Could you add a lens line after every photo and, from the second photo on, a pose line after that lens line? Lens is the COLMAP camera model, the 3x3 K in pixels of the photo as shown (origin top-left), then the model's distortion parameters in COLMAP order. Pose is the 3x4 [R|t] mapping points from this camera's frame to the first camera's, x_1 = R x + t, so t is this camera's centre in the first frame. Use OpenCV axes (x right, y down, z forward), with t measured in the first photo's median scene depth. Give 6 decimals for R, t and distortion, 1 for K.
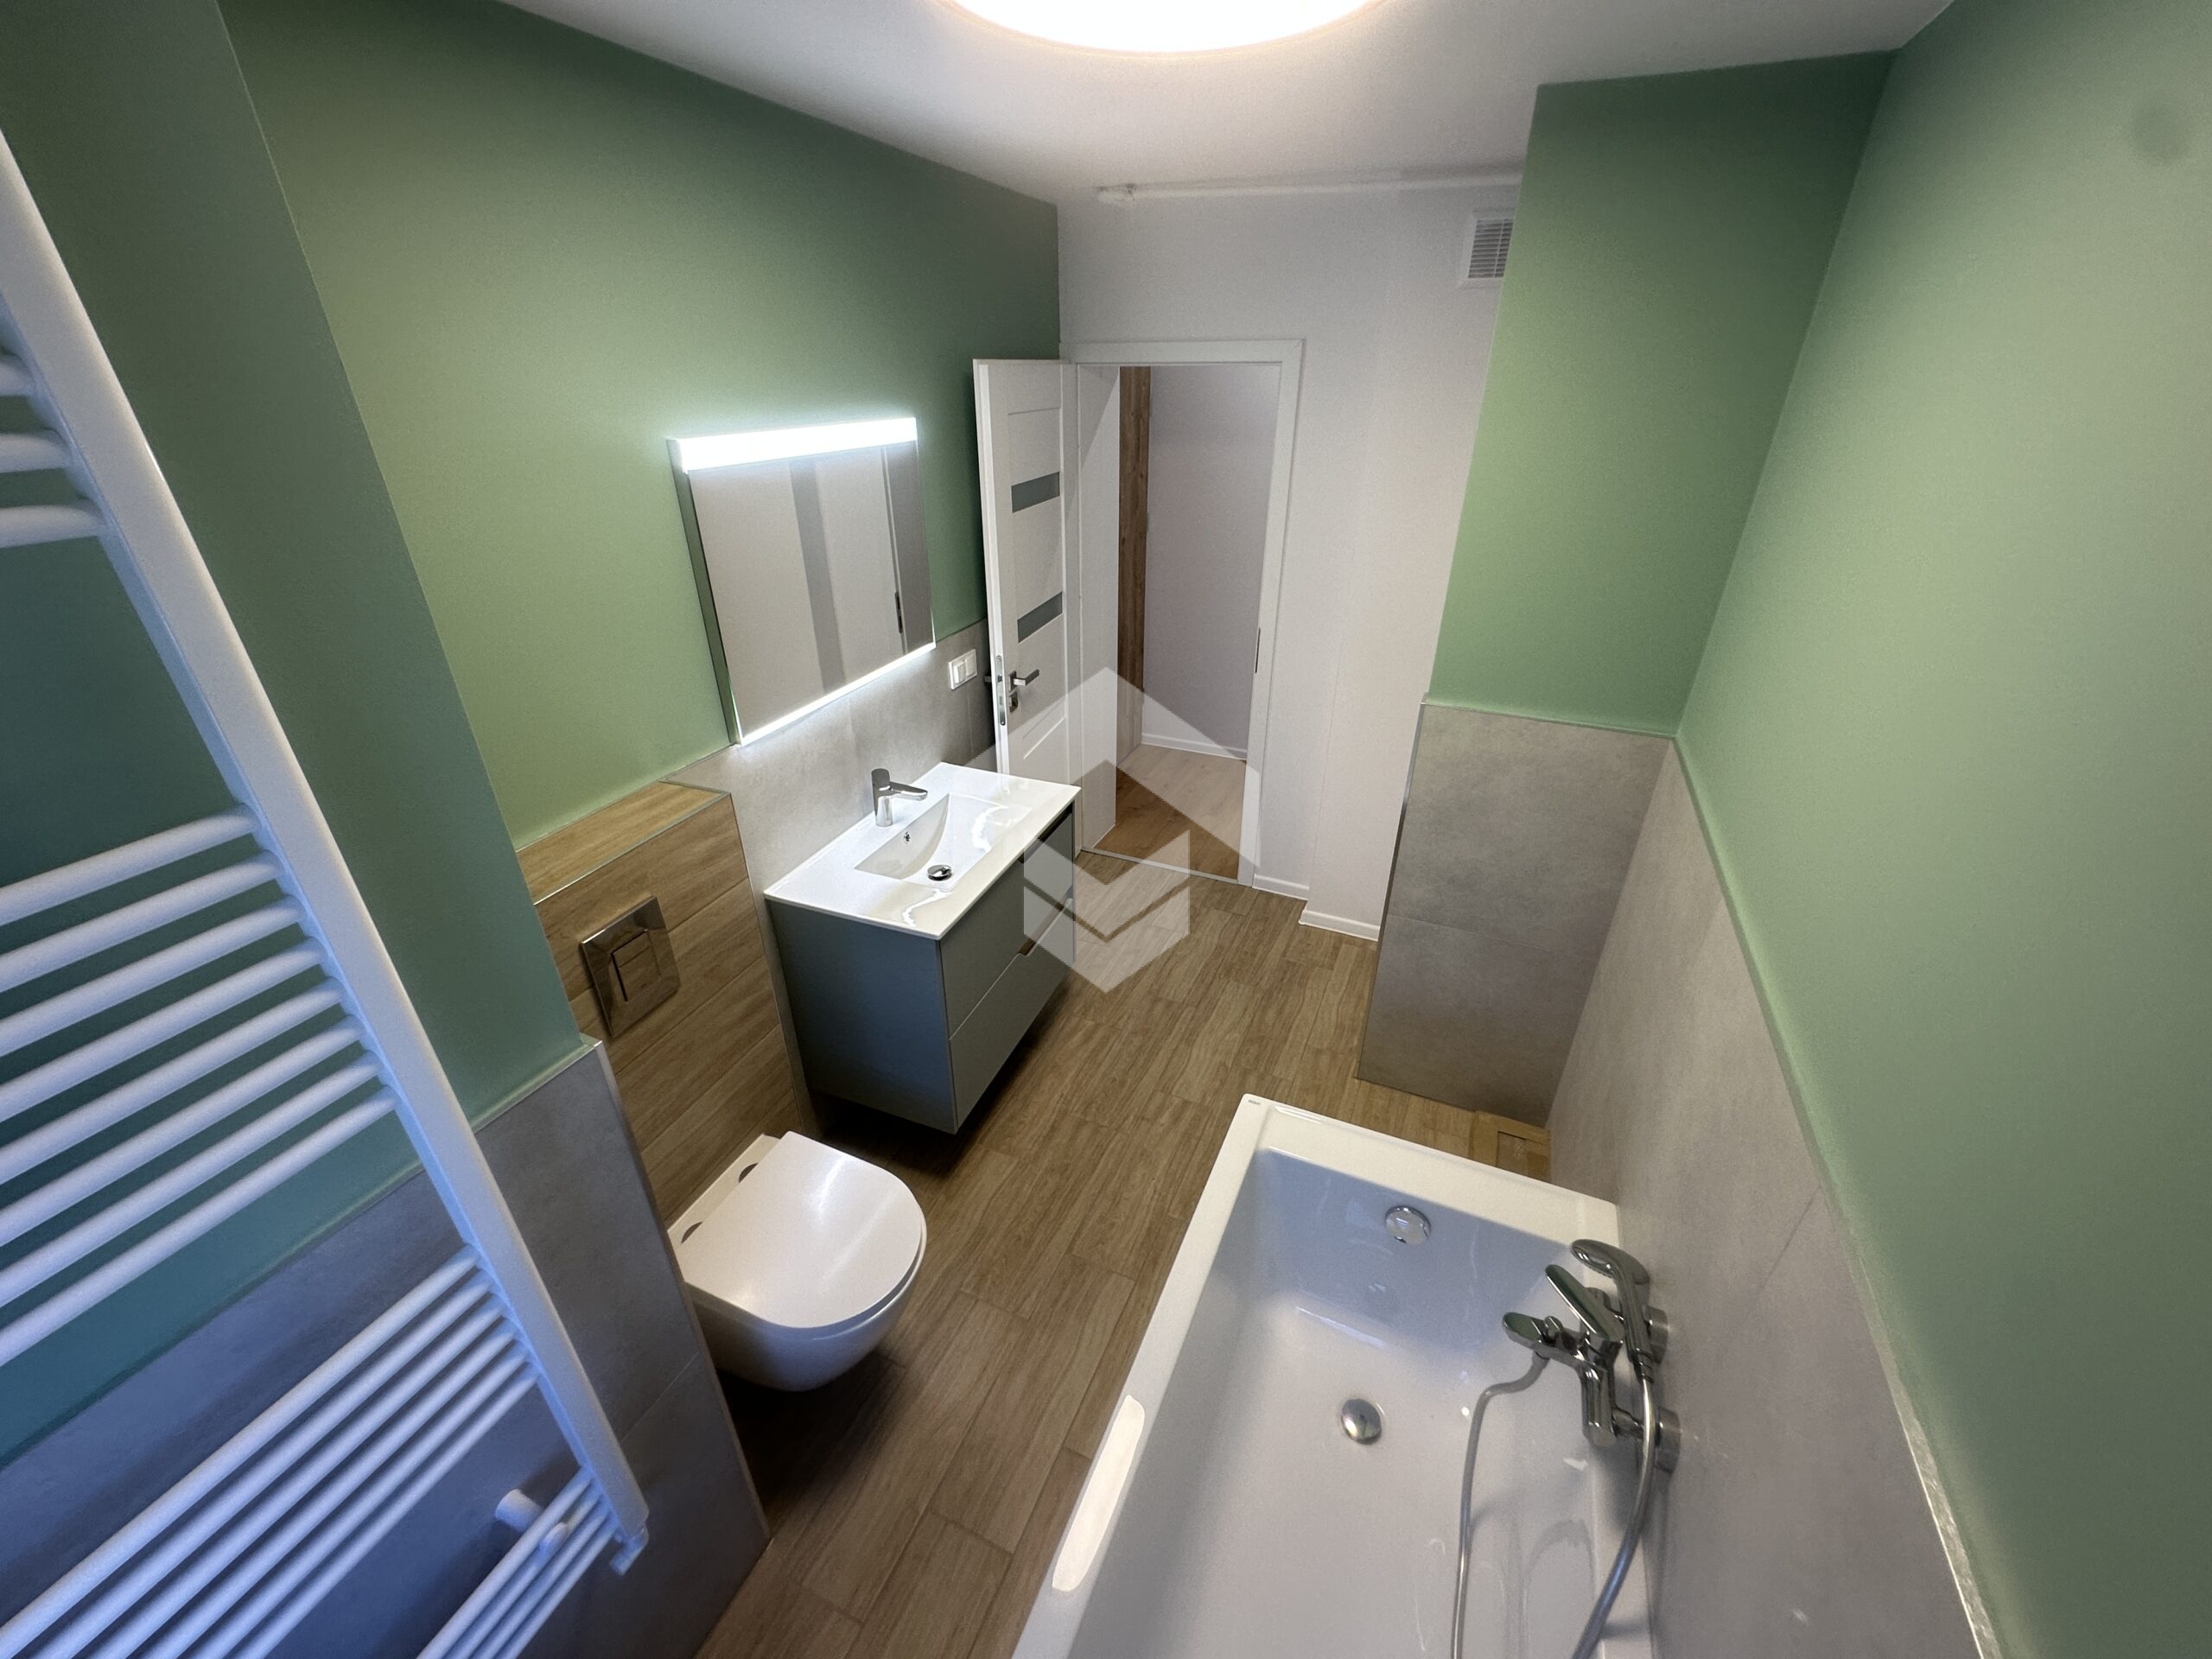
lens RADIAL K [[881.9, 0, 1106.8], [0, 881.9, 839.7], [0, 0, 1]] dist [-0.004745, 0.001253]
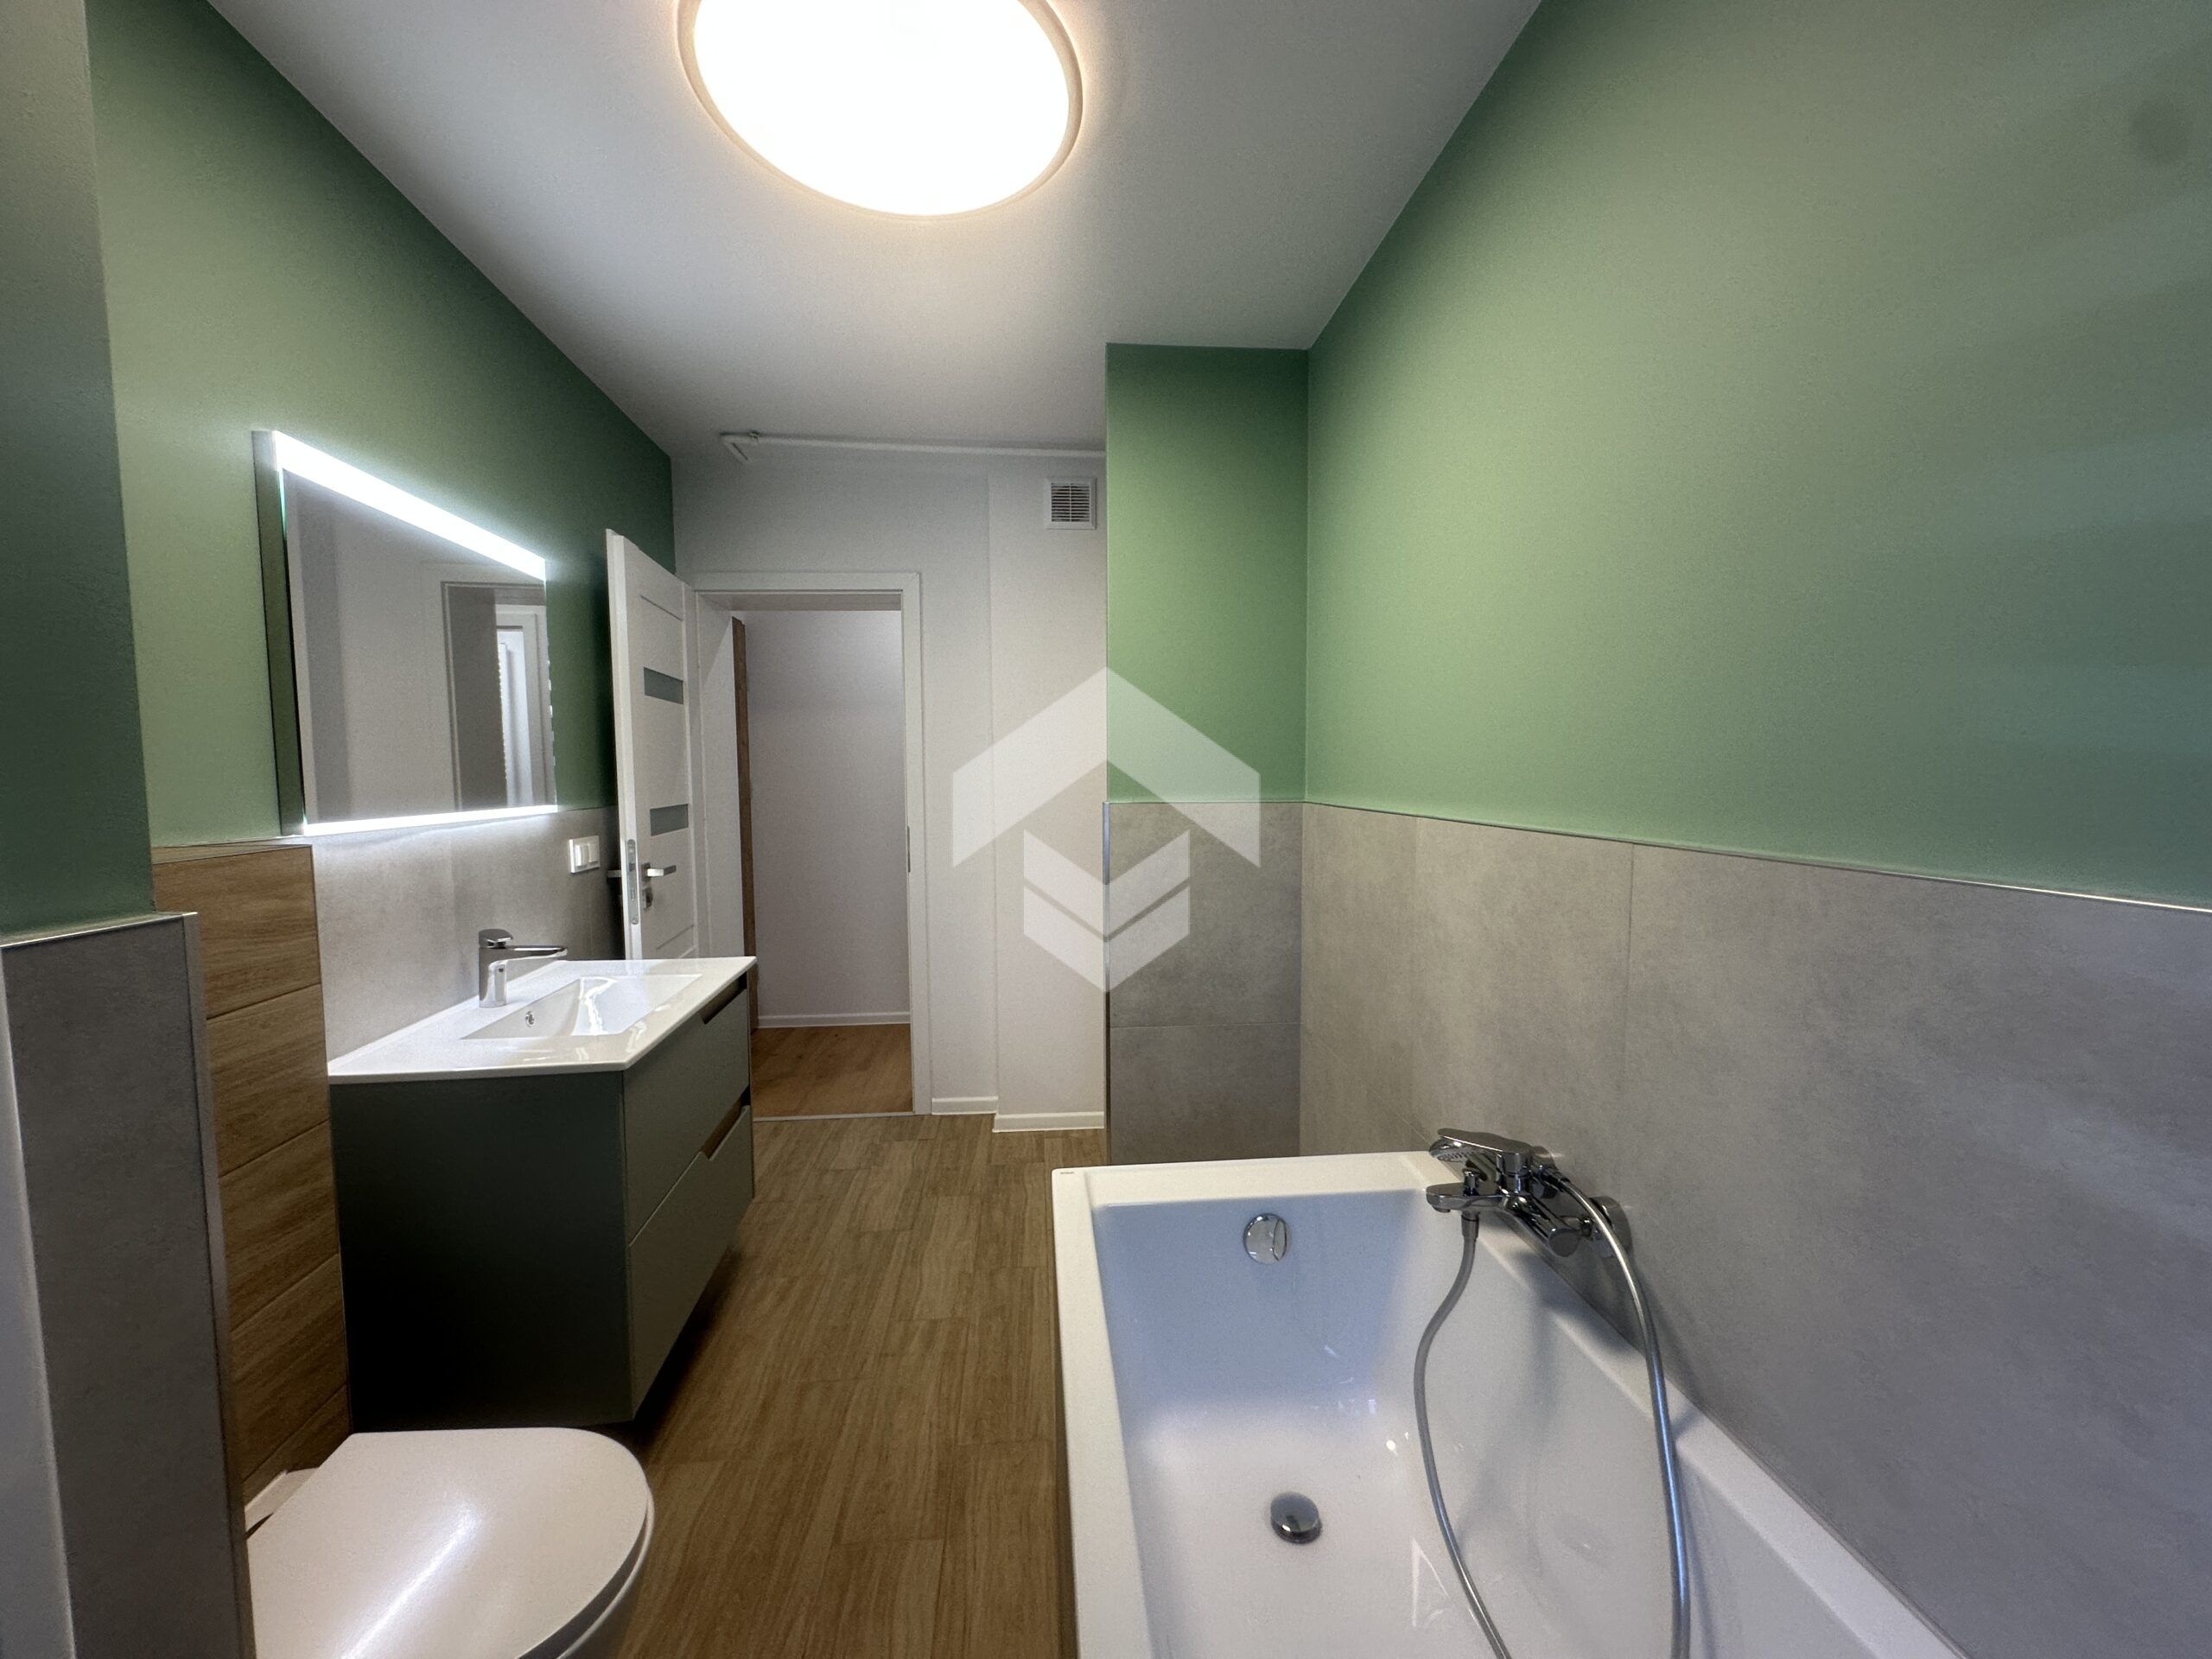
lens RADIAL K [[881.9, 0, 1109.2], [0, 881.9, 833.1], [0, 0, 1]] dist [-0.004745, 0.001253]
pose [[0.878258, -0.046020, 0.475968, -0.136111], [0.235853, 0.907554, -0.347447, 0.221657], [-0.415977, 0.417406, 0.807920, 0.113626]]
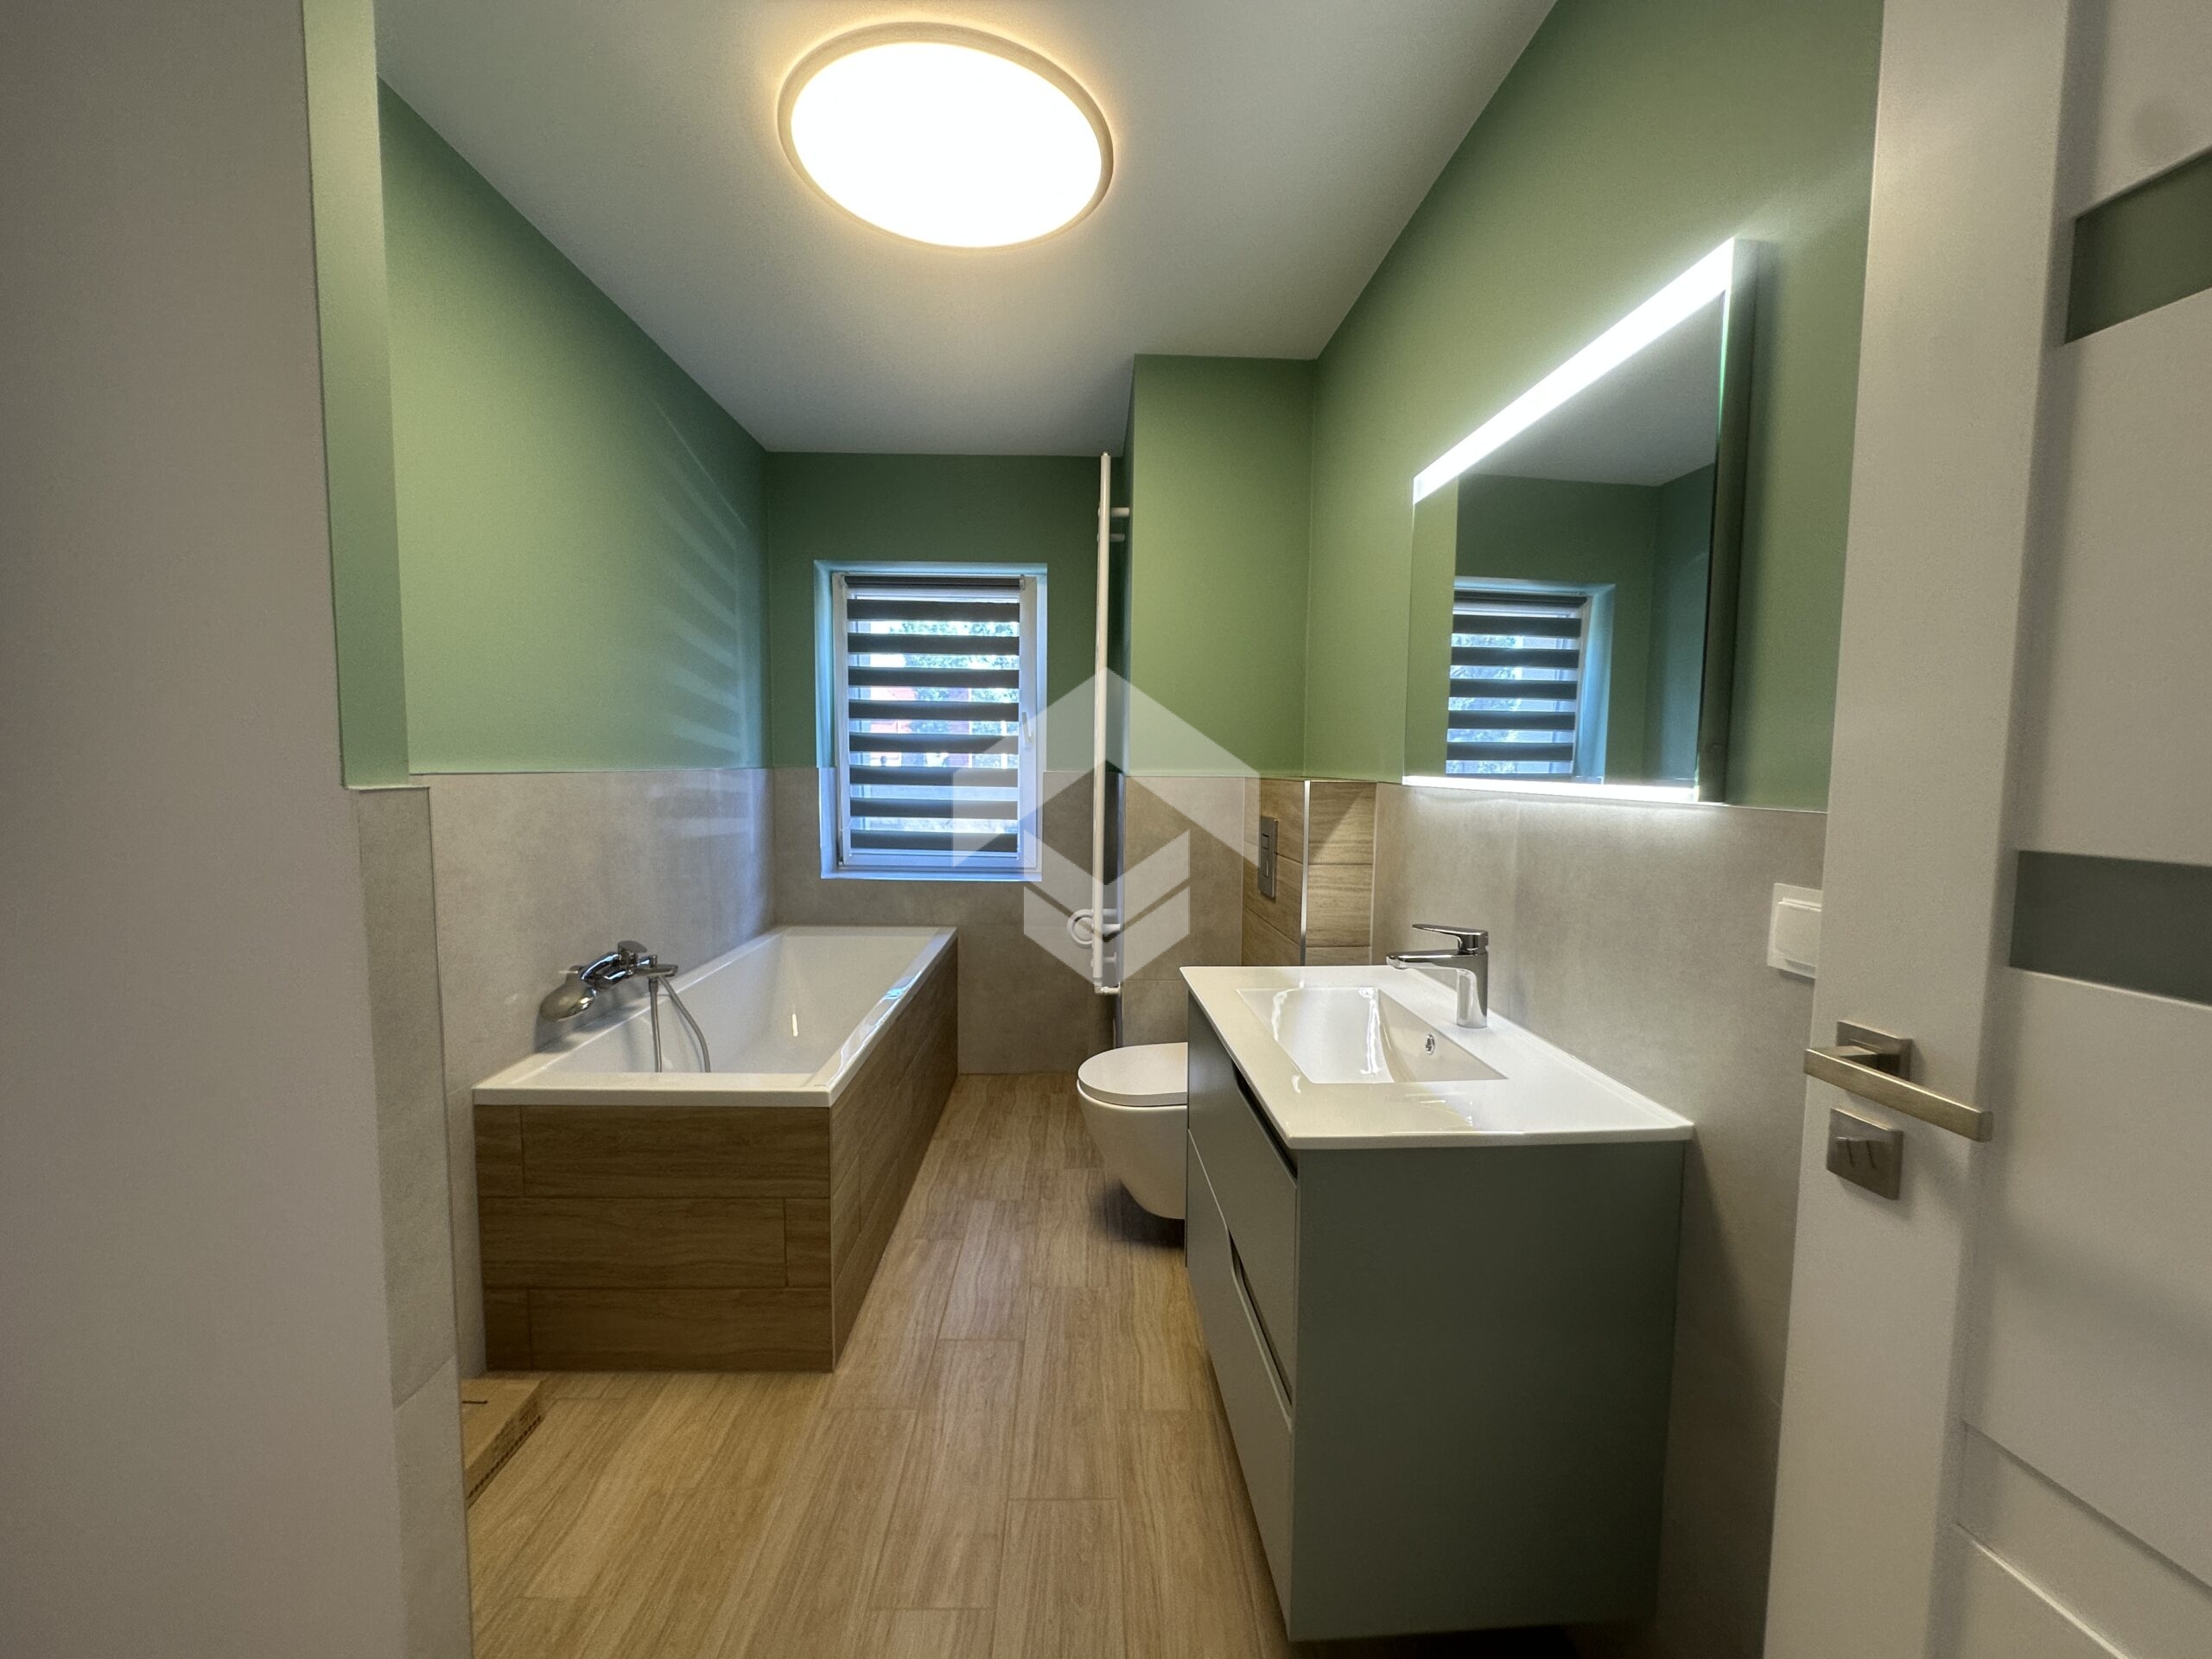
lens RADIAL K [[881.9, 0, 1102.5], [0, 881.9, 834.3], [0, 0, 1]] dist [-0.004745, 0.001253]
pose [[-0.909670, 0.018971, -0.414899, 0.205750], [-0.209231, 0.842007, 0.497240, -0.352185], [0.358780, 0.539134, -0.761979, 1.239361]]
